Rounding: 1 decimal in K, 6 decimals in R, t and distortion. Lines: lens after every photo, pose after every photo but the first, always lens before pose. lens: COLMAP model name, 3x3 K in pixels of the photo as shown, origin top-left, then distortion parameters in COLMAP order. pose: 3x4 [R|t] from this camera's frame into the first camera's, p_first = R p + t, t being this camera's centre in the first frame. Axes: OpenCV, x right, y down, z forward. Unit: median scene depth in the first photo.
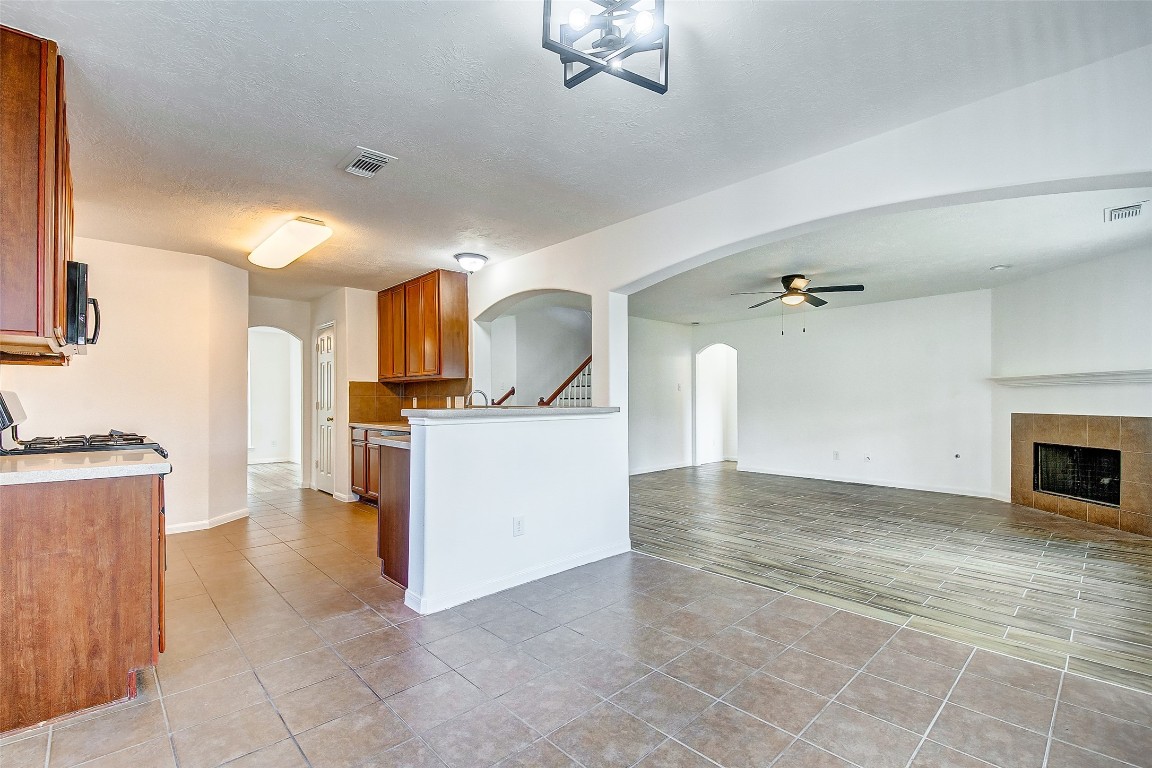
lens RADIAL K [[511.4, 0, 589.8], [0, 511.4, 395.2], [0, 0, 1]] dist [0.027945, -0.020300]
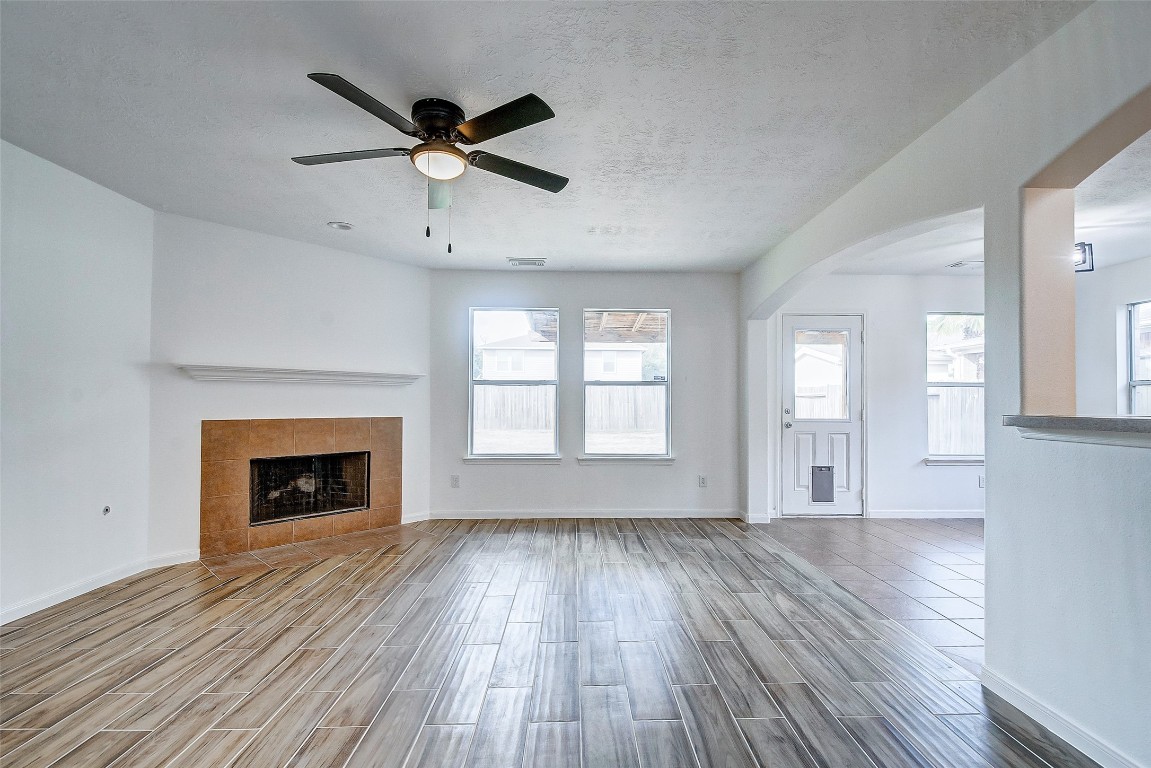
lens RADIAL K [[510.9, 0, 589.3], [0, 510.9, 395.2], [0, 0, 1]] dist [0.027945, -0.020300]
pose [[-0.738059, 0.008994, 0.674676, 0.021836], [-0.009233, 0.999683, -0.023426, 0.018377], [-0.674673, -0.023519, -0.737742, 1.595444]]
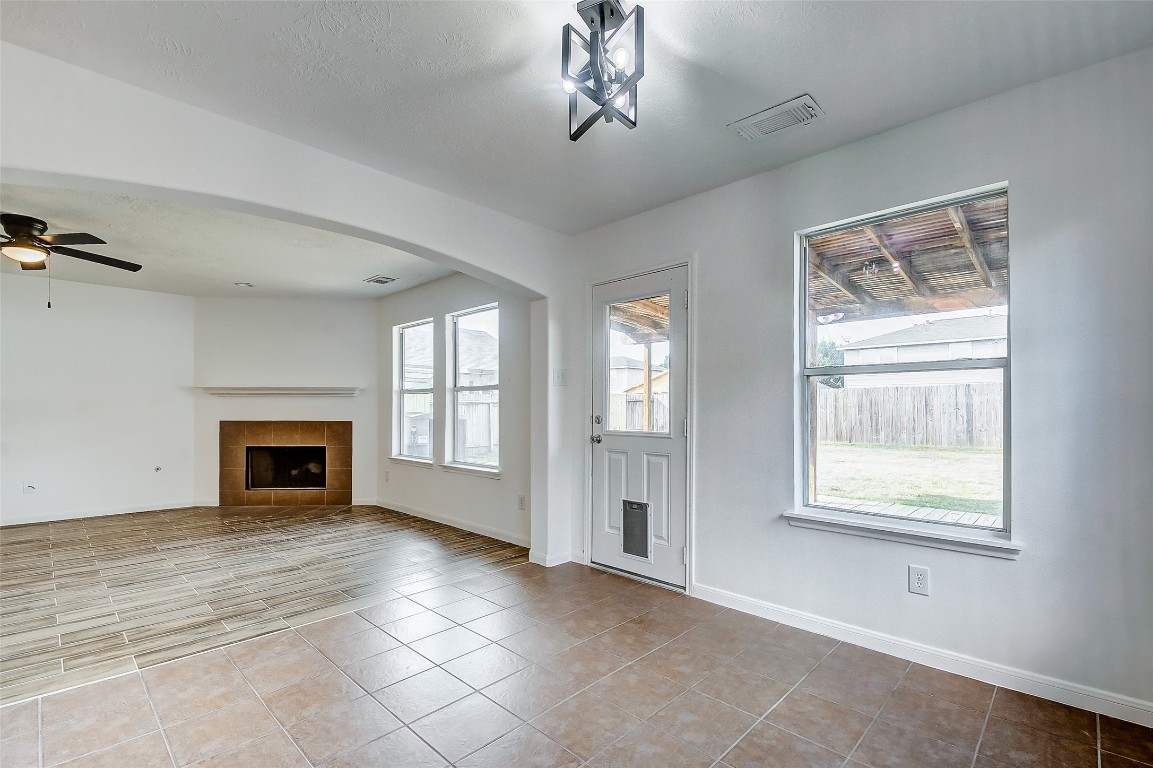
lens RADIAL K [[511.7, 0, 599.5], [0, 511.7, 407.0], [0, 0, 1]] dist [0.028164, -0.019976]
pose [[-0.051729, 0.006705, 0.998639, -0.387501], [-0.010438, 0.999919, -0.007255, 0.007732], [-0.998607, -0.010799, -0.051655, 0.388548]]
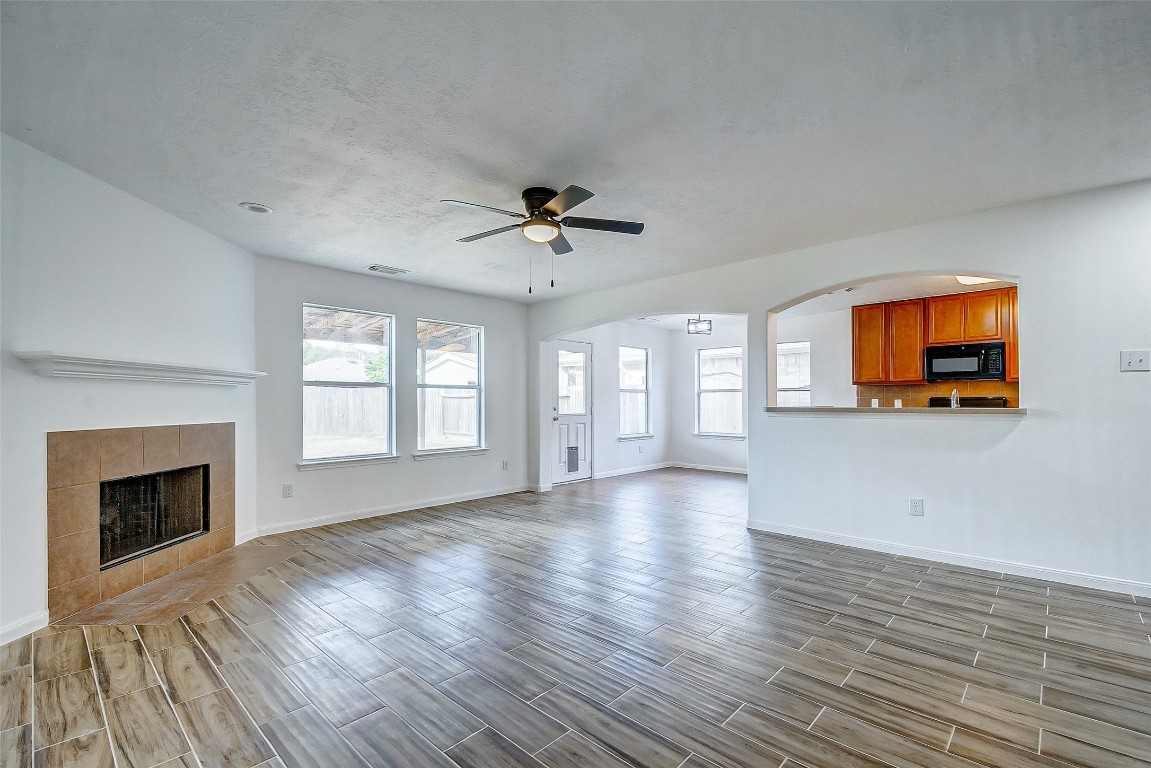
lens RADIAL K [[510.9, 0, 589.3], [0, 510.9, 395.2], [0, 0, 1]] dist [0.027945, -0.020300]
pose [[-0.998627, 0.005098, -0.052141, 0.483011], [0.006400, 0.999671, -0.024822, 0.021471], [0.051997, -0.025122, -0.998331, 2.069027]]
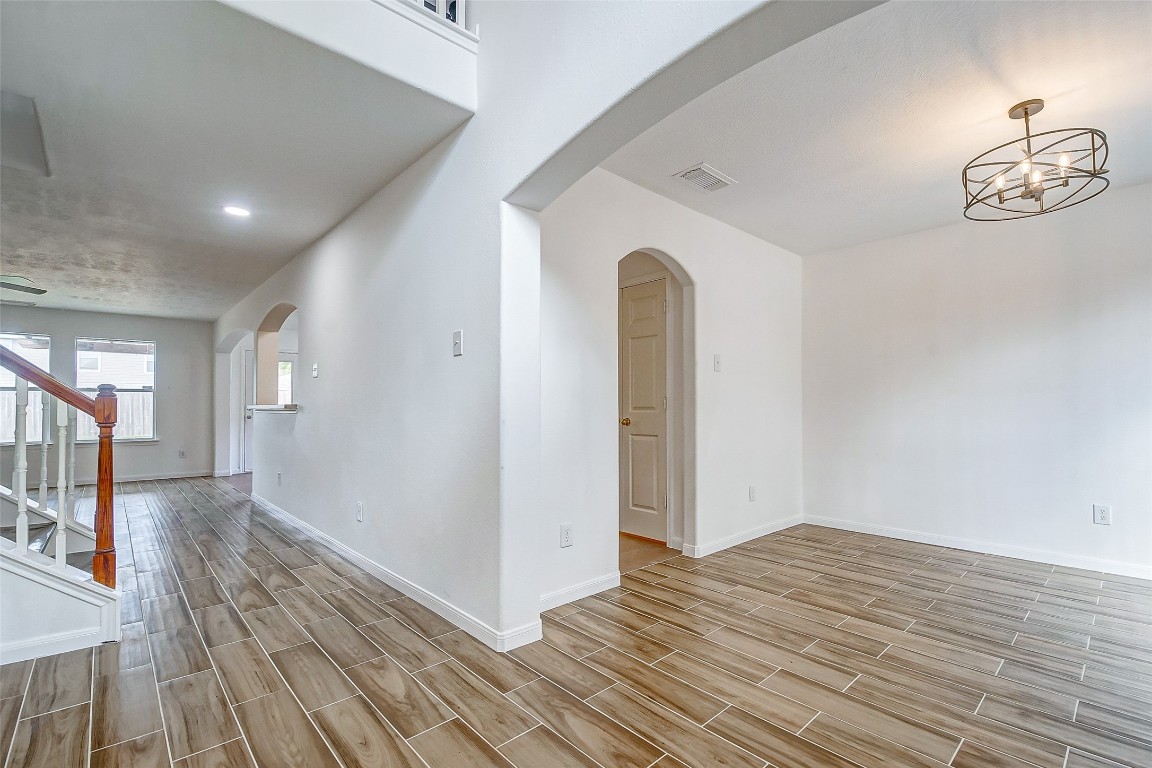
lens RADIAL K [[511.4, 0, 589.8], [0, 511.4, 395.2], [0, 0, 1]] dist [0.027945, -0.020300]
pose [[-0.999979, 0.005366, 0.003733, -0.873925], [0.005258, 0.999583, -0.028410, 0.036294], [-0.003884, -0.028390, -0.999589, 2.420182]]
